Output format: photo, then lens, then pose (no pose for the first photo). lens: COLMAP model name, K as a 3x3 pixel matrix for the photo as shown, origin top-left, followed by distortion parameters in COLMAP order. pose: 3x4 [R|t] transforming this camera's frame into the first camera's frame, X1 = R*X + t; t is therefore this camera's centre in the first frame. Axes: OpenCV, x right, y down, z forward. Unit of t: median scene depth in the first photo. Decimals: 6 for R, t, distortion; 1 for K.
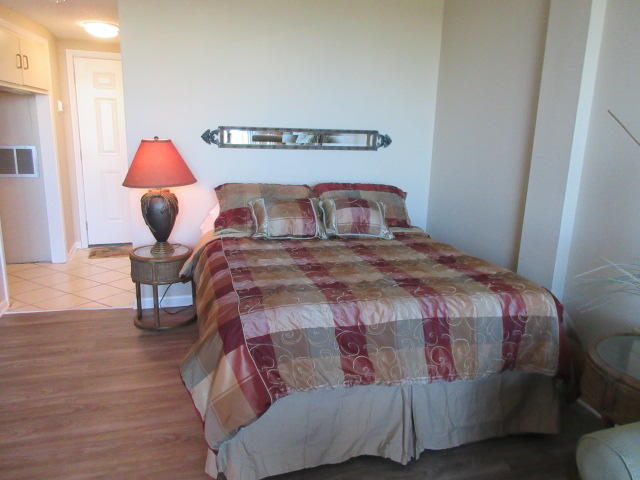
lens RADIAL K [[483.7, 0, 319.0], [0, 483.7, 238.8], [0, 0, 1]] dist [-0.006187, -0.001614]
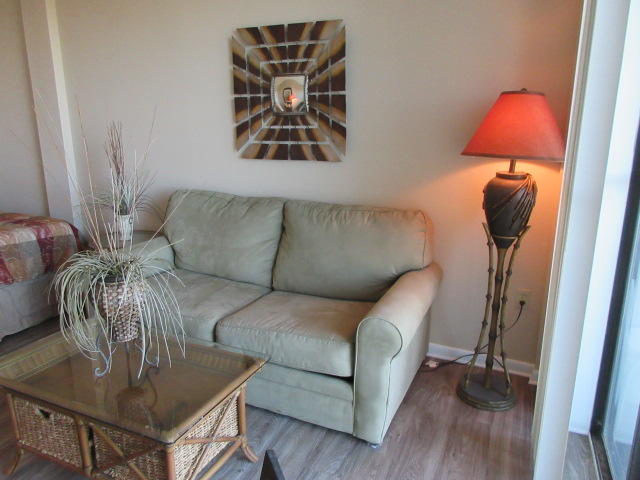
lens RADIAL K [[483.7, 0, 318.0], [0, 483.7, 244.8], [0, 0, 1]] dist [-0.006187, -0.001614]
pose [[0.655057, -0.214488, 0.724497, -0.172618], [0.193913, 0.974470, 0.113165, 0.176749], [-0.730273, 0.066360, 0.679925, -0.767071]]
